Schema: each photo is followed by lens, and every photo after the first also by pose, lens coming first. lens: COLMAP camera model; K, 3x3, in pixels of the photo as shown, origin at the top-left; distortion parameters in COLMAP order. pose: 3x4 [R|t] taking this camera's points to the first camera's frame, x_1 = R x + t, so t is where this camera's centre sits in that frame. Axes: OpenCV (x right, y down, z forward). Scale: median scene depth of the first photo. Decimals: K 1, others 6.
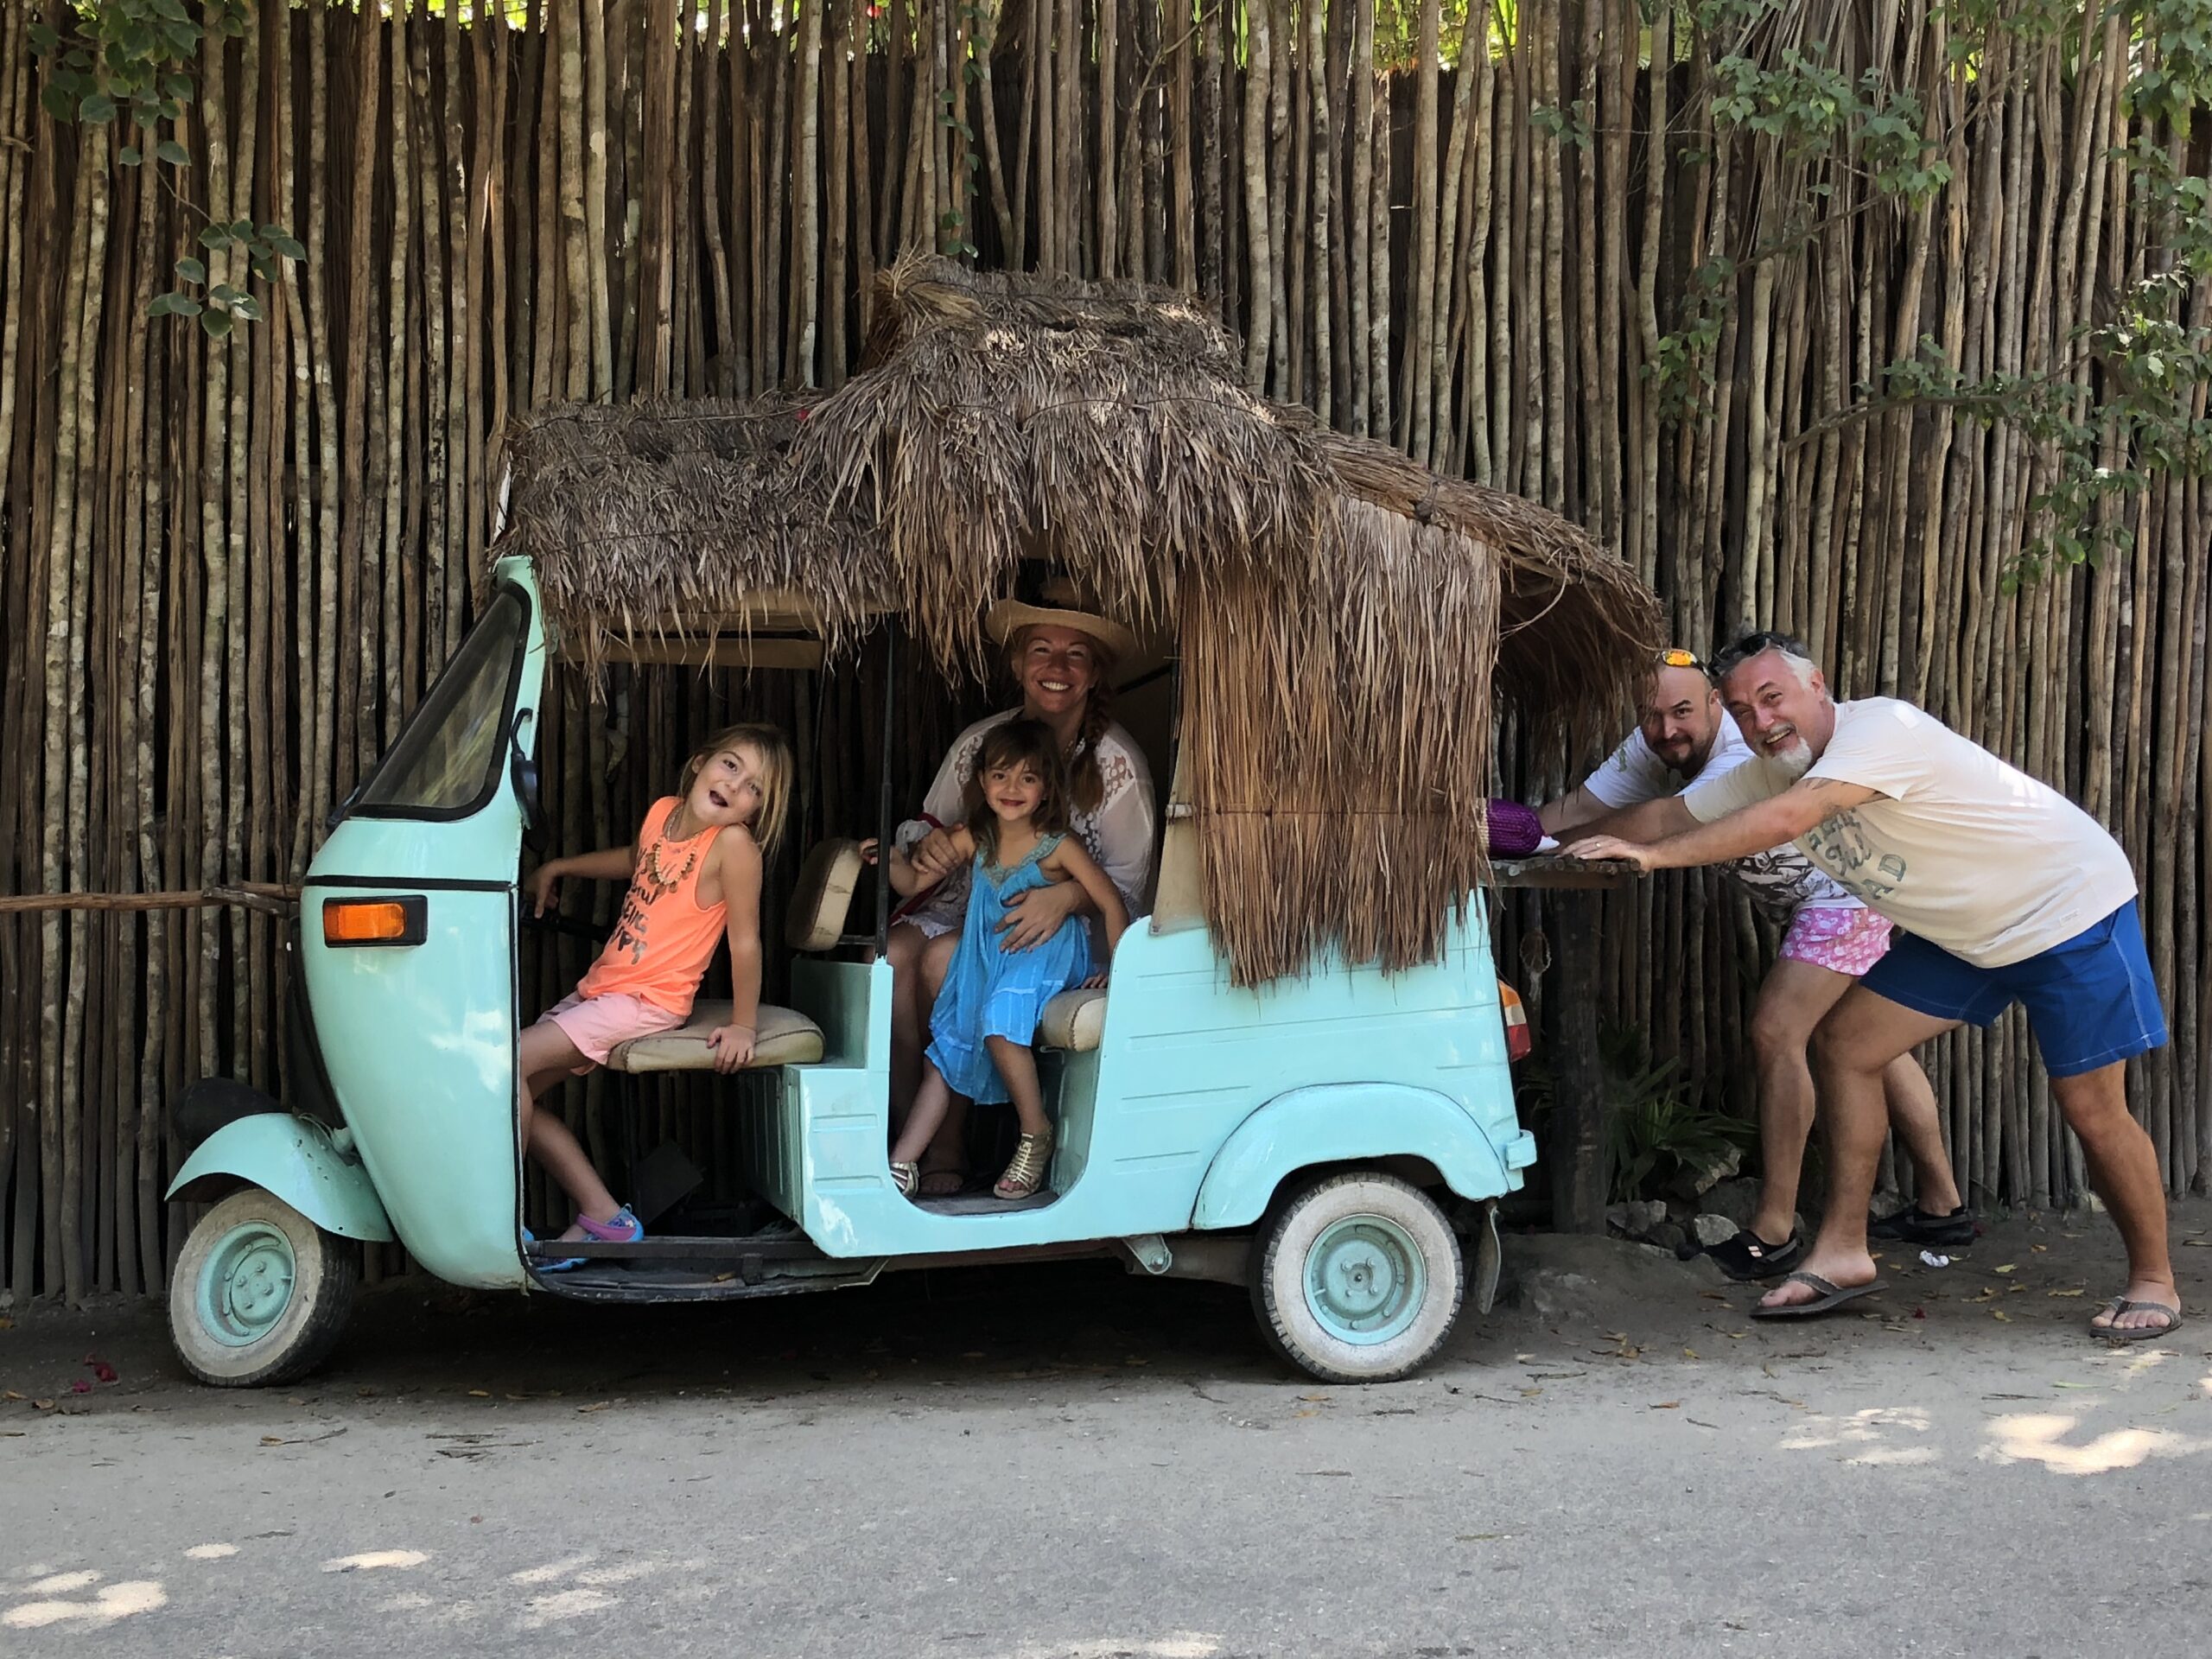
lens RADIAL K [[2845.6, 0, 1108.2], [0, 2845.6, 942.0], [0, 0, 1]] dist [-0.016618, -0.091982]
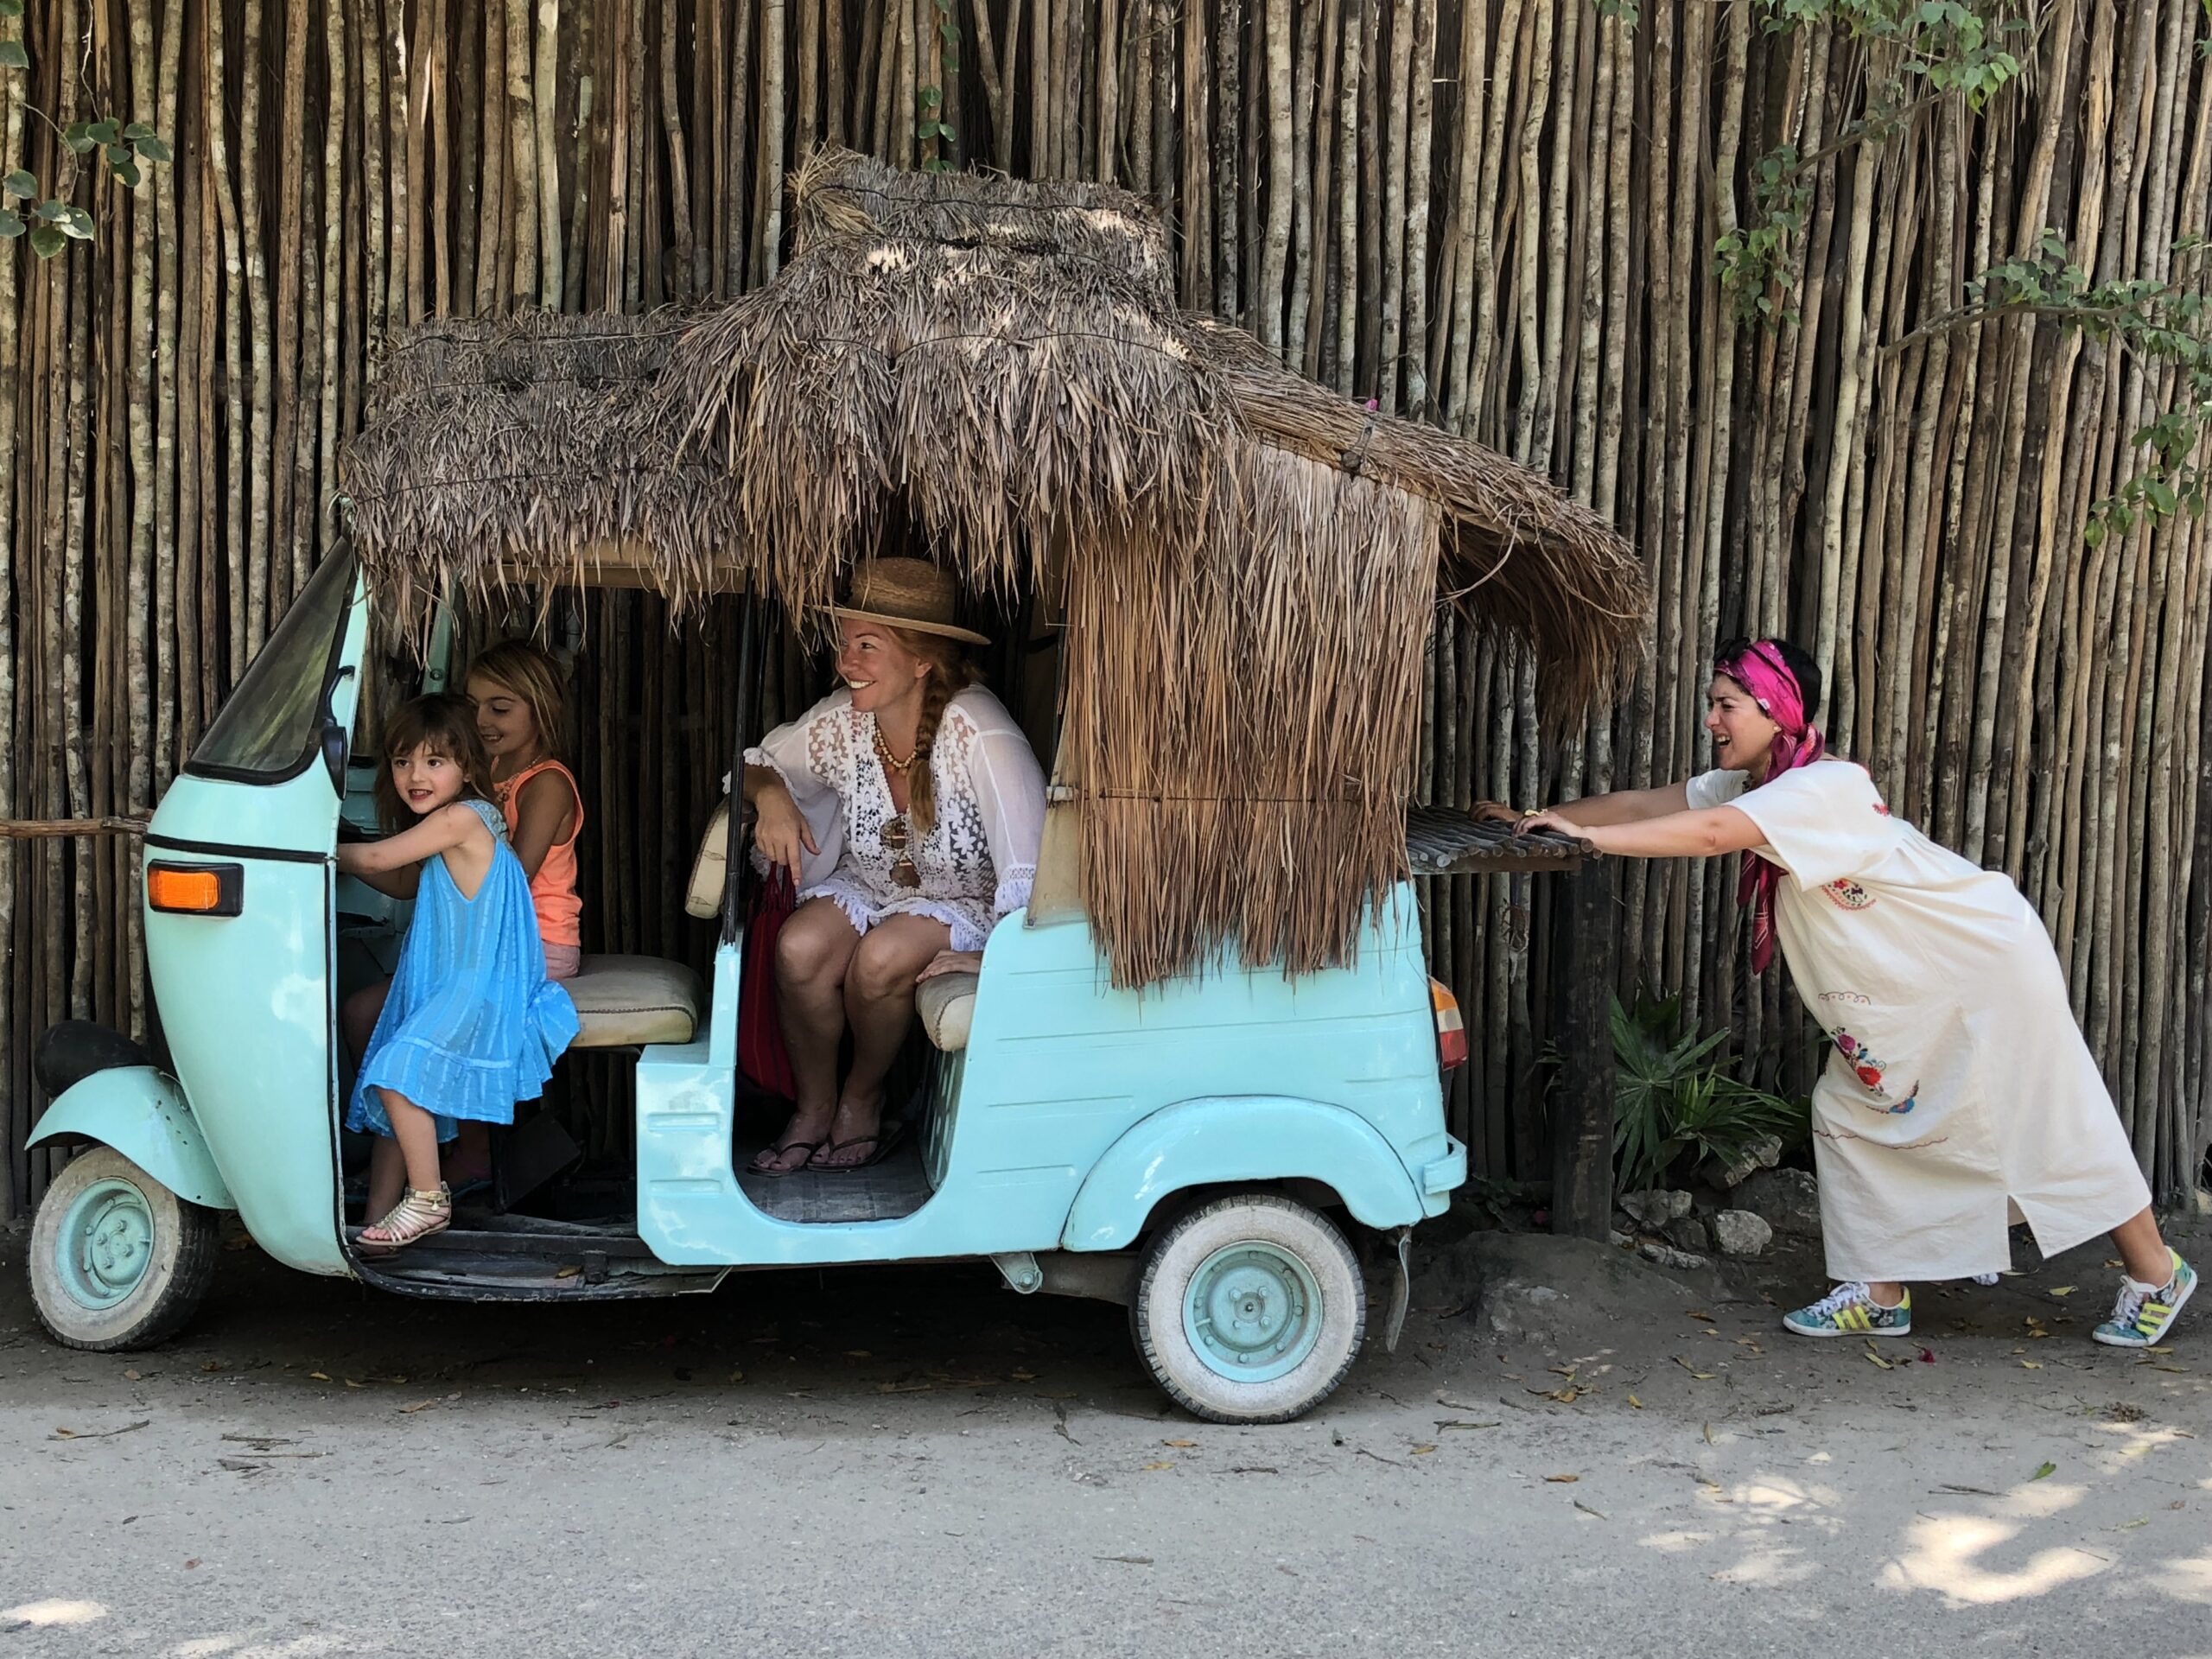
lens RADIAL K [[2845.6, 0, 1108.2], [0, 2845.6, 942.0], [0, 0, 1]] dist [-0.016618, -0.091982]
pose [[0.991517, 0.041666, -0.123119, 0.129926], [-0.031982, 0.996312, 0.079617, -0.060403], [0.125982, -0.075004, 0.989193, 0.086484]]
